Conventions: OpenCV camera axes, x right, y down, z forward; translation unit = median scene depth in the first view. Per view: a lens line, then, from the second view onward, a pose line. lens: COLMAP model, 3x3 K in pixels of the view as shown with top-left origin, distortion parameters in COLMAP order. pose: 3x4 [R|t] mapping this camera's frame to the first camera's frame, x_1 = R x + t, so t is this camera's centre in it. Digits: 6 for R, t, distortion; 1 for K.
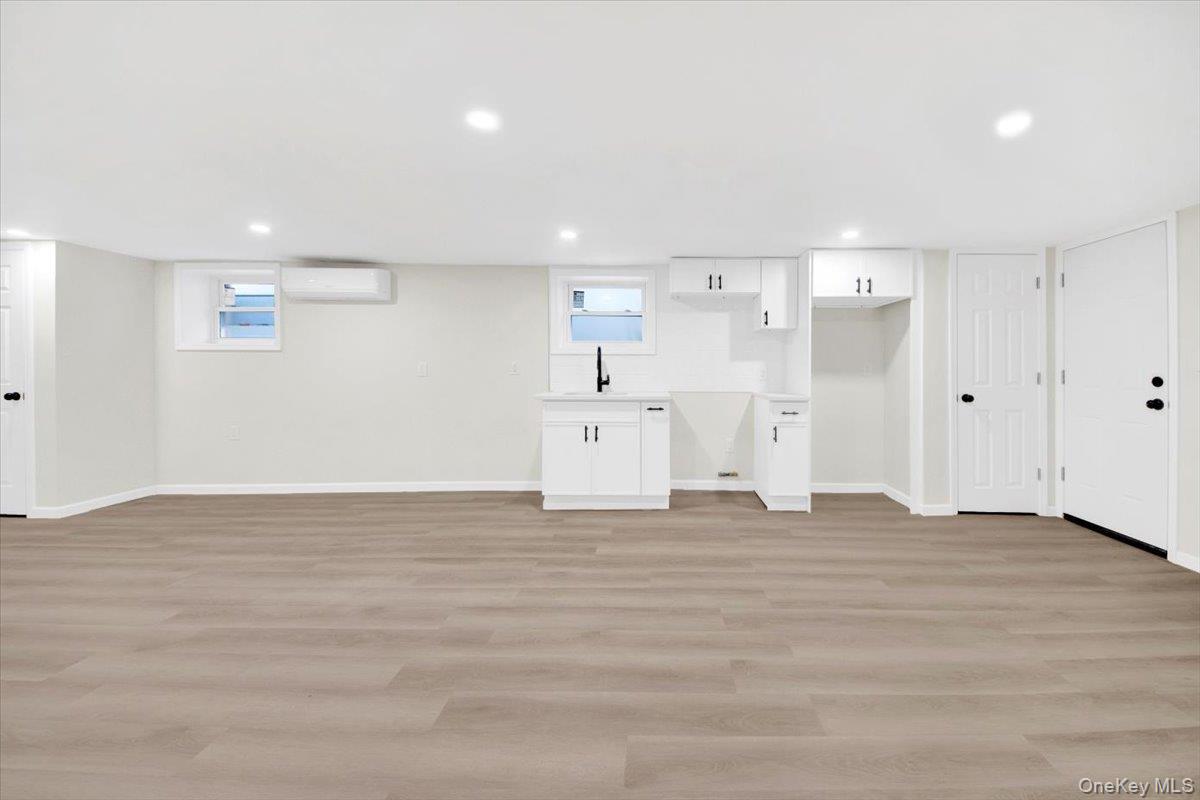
lens RADIAL K [[485.5, 0, 600.0], [0, 485.5, 400.0], [0, 0, 1]] dist [0.022441, -0.016836]
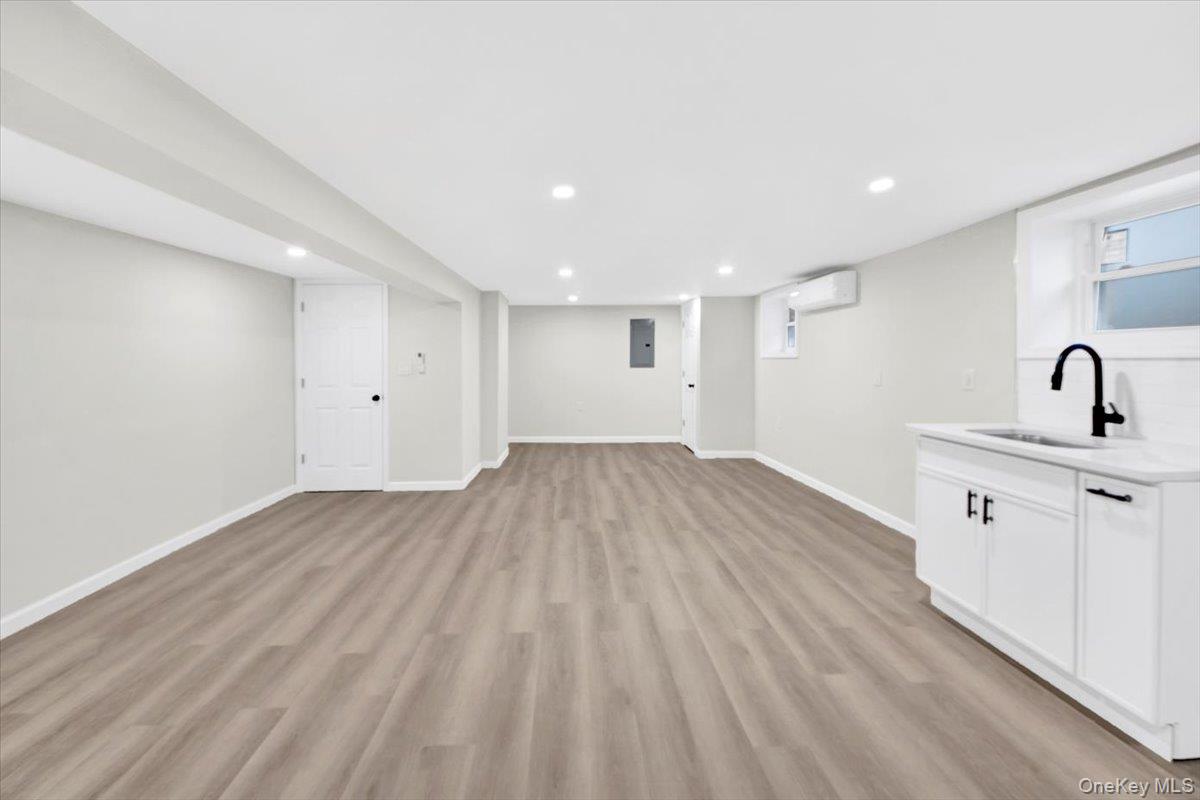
lens RADIAL K [[472.1, 0, 600.6], [0, 472.1, 374.5], [0, 0, 1]] dist [0.000709, 0.000081]
pose [[0.056150, 0.026499, -0.998071, 0.490134], [-0.046299, 0.998641, 0.023909, -0.074190], [0.997348, 0.044867, 0.057301, 0.529871]]
